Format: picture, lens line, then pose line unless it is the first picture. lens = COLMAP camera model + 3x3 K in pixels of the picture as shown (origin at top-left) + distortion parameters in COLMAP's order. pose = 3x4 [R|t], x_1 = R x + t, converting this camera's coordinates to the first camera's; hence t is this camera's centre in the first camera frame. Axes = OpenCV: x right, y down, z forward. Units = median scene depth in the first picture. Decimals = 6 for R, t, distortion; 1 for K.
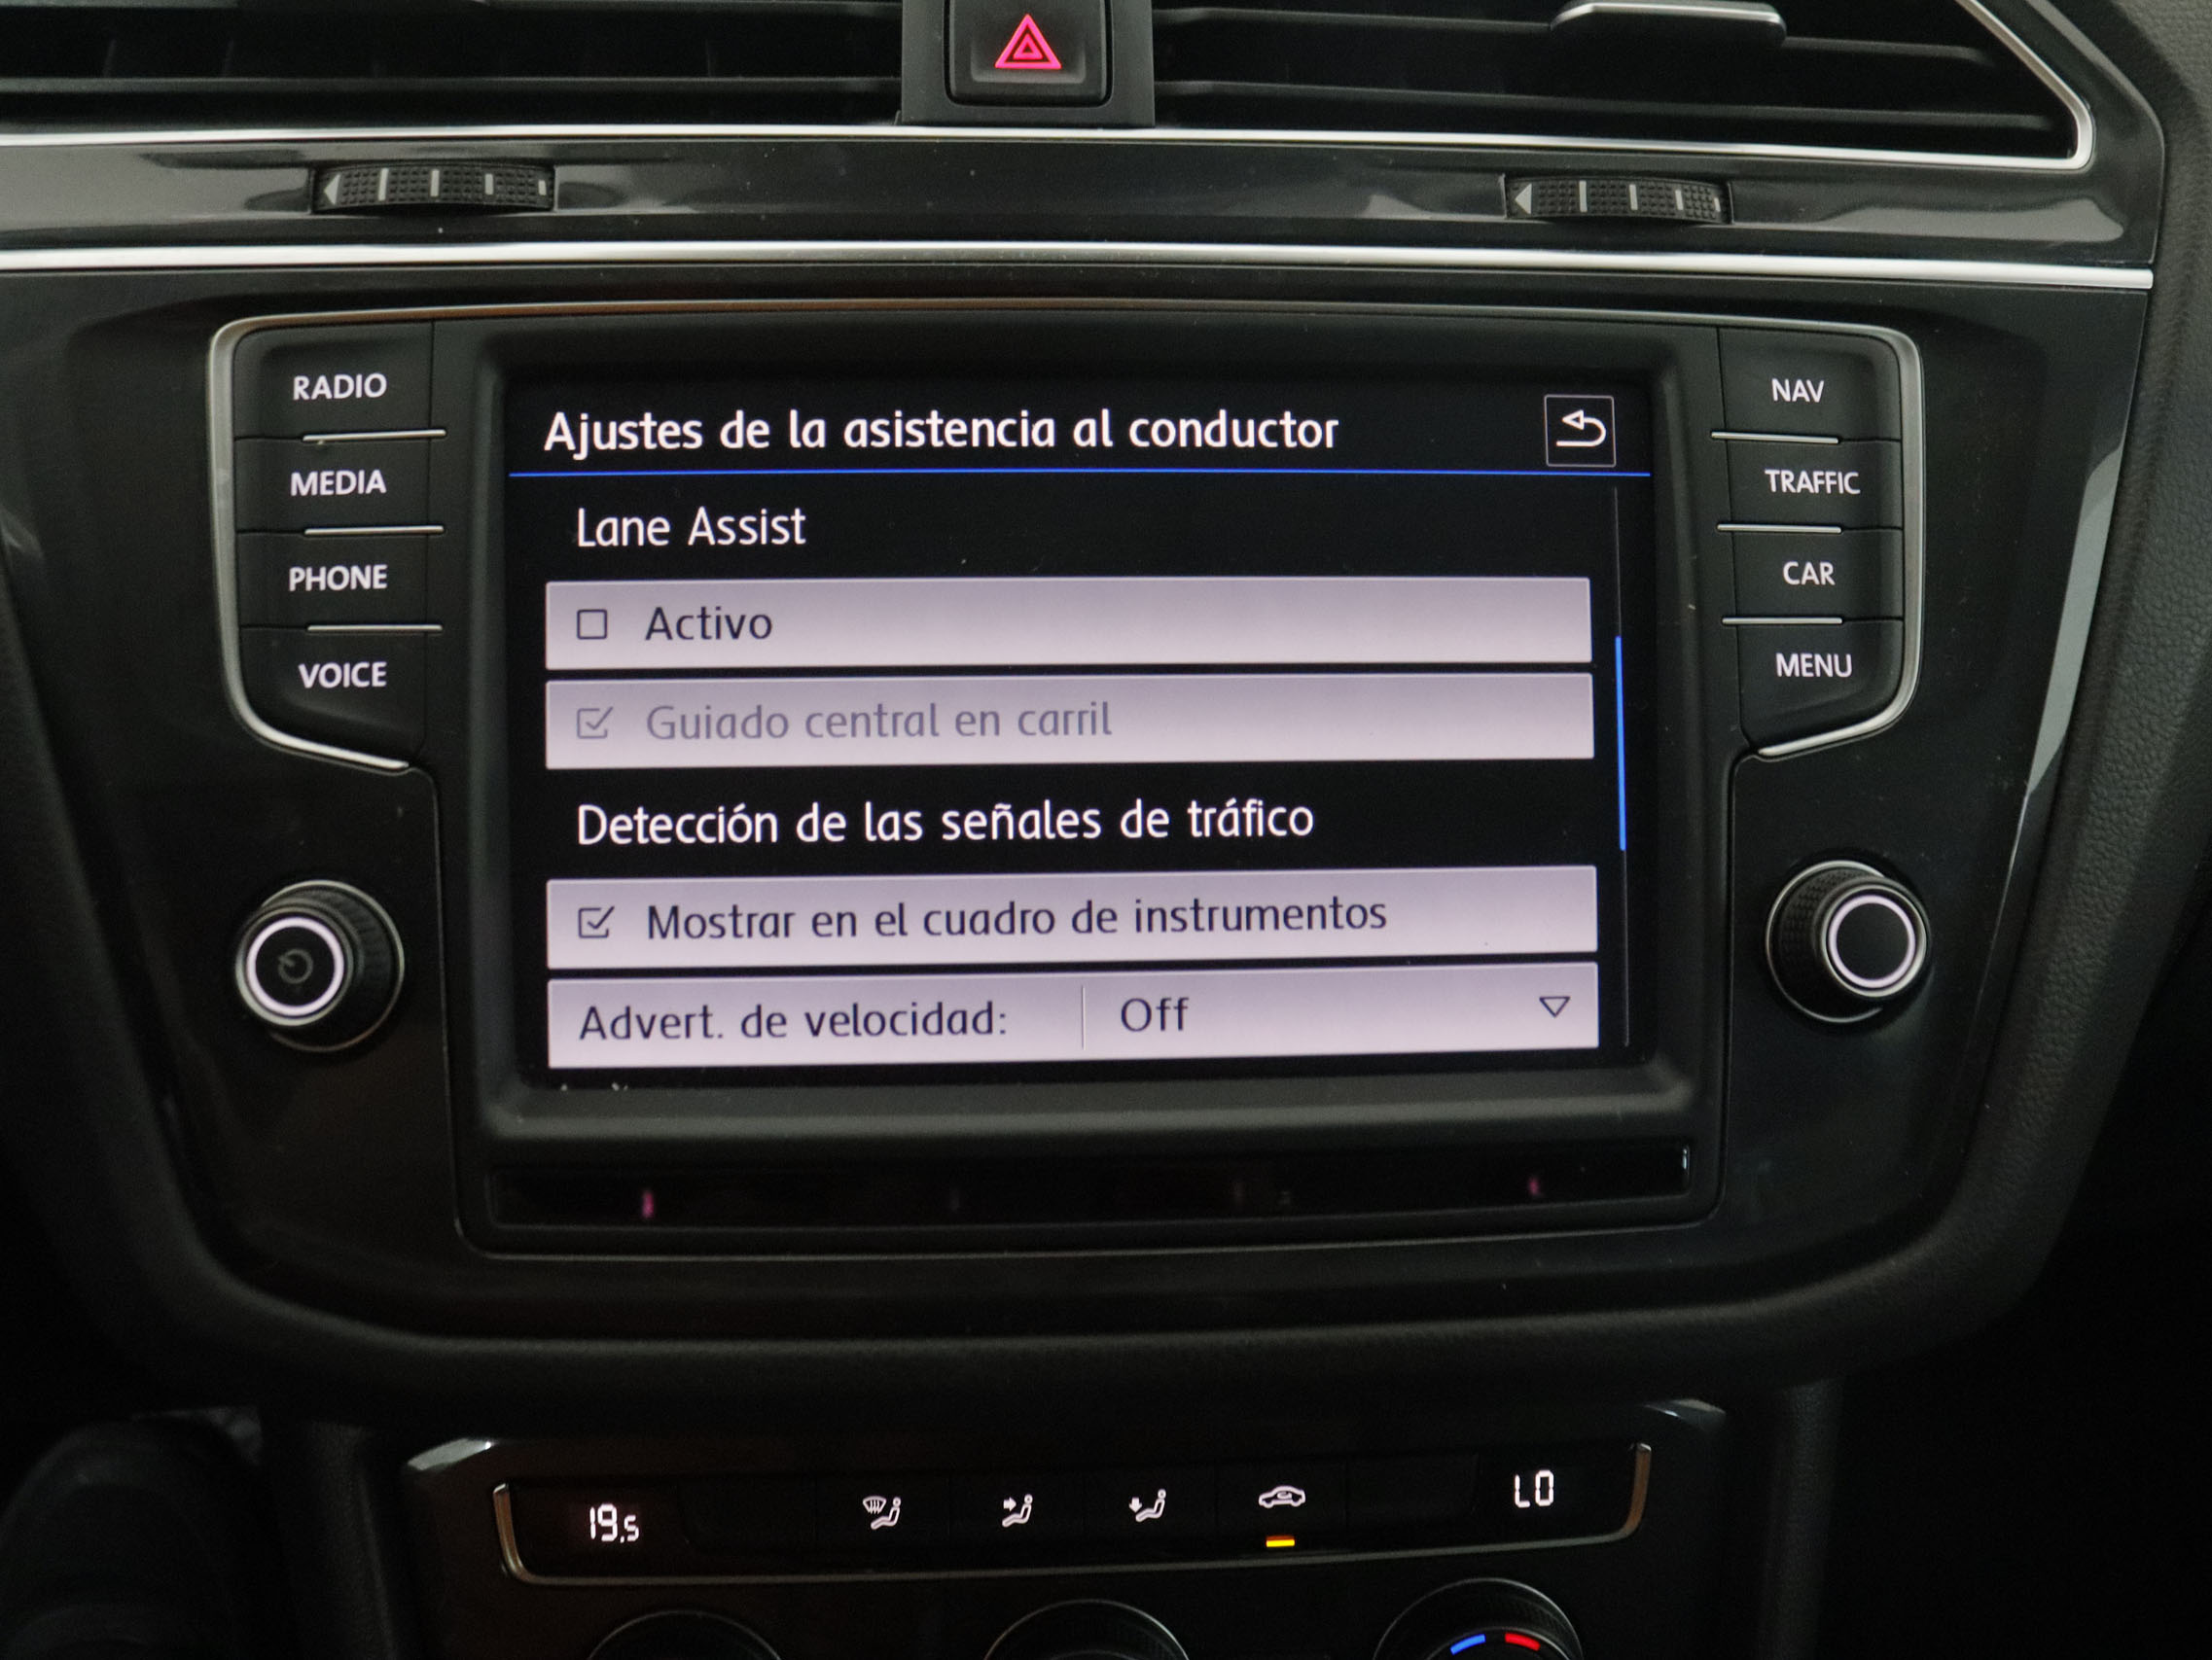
lens RADIAL K [[2033.9, 0, 1114.2], [0, 2033.9, 820.9], [0, 0, 1]] dist [-0.135900, 0.000000]
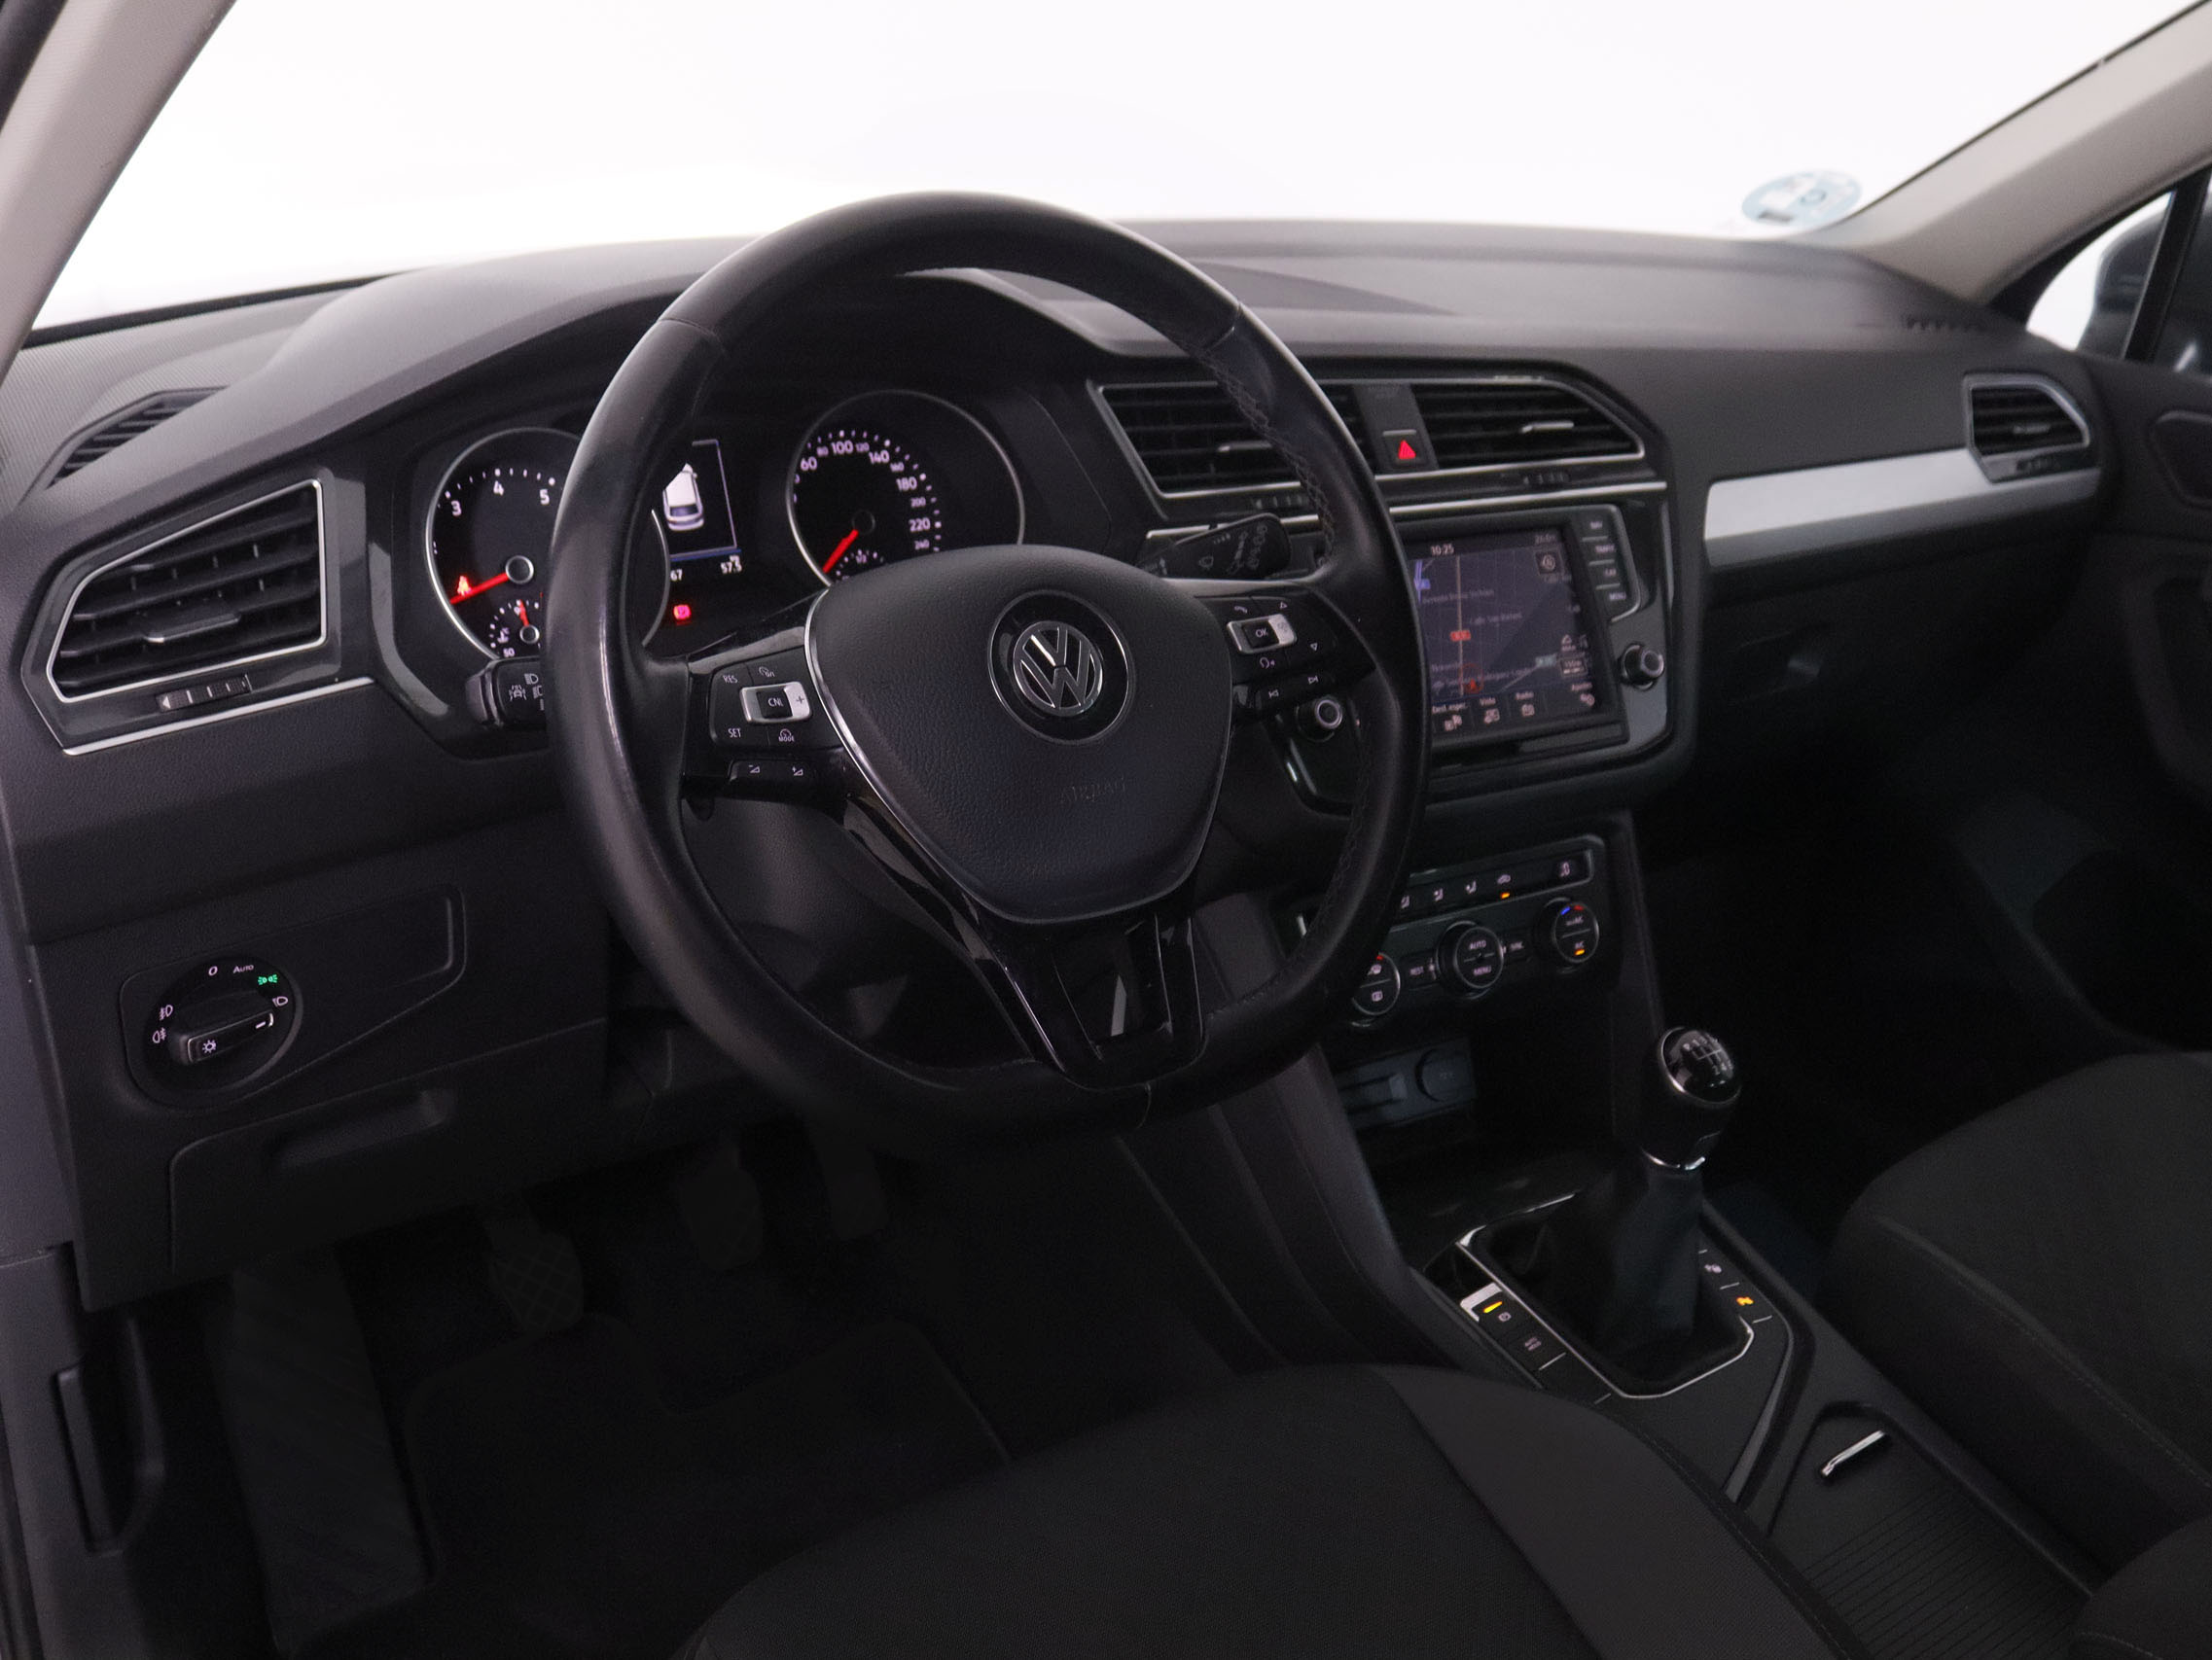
lens RADIAL K [[2033.9, 0, 1117.1], [0, 2033.9, 826.0], [0, 0, 1]] dist [-0.135900, 0.000000]
pose [[0.903690, -0.154992, 0.399152, -2.055472], [0.188151, 0.981108, -0.045012, 0.334852], [-0.384634, 0.115778, 0.915779, -2.029450]]
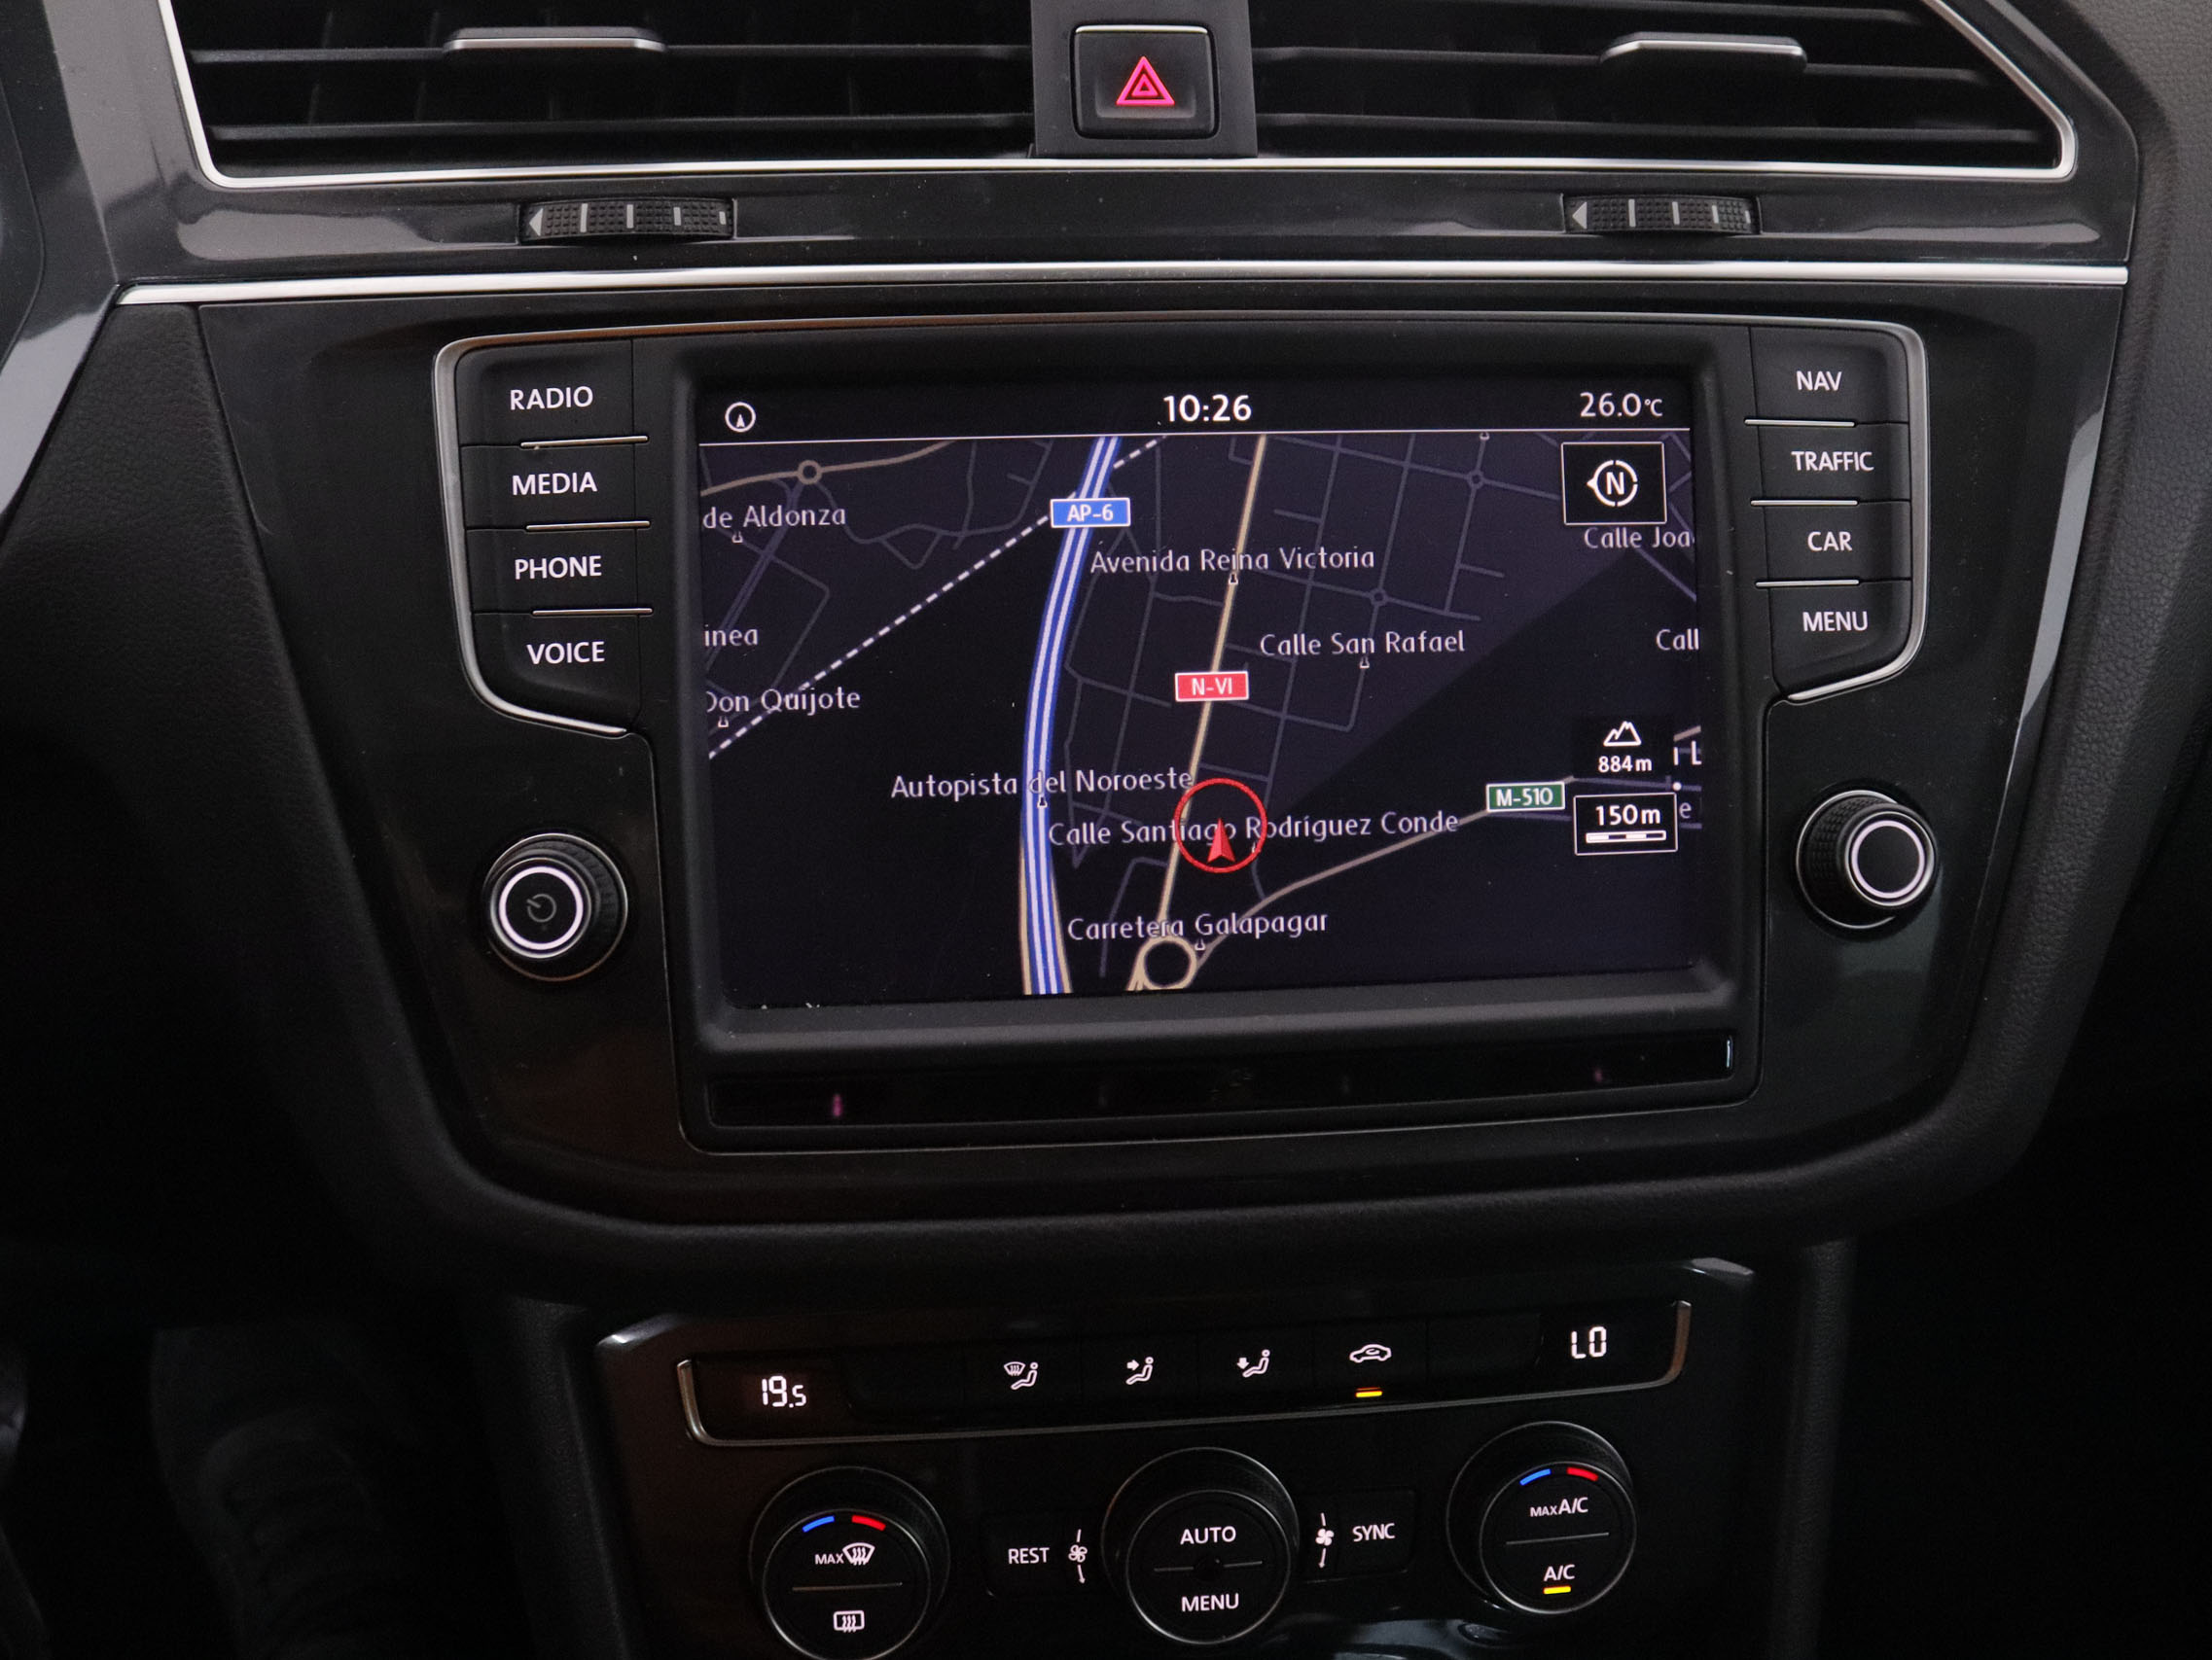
lens RADIAL K [[2033.9, 0, 1111.7], [0, 2033.9, 817.7], [0, 0, 1]] dist [-0.135900, 0.000000]
pose [[0.999788, -0.018518, 0.009056, -0.080404], [0.018137, 0.999015, 0.040499, -0.018552], [-0.009797, -0.040327, 0.999139, -0.153060]]
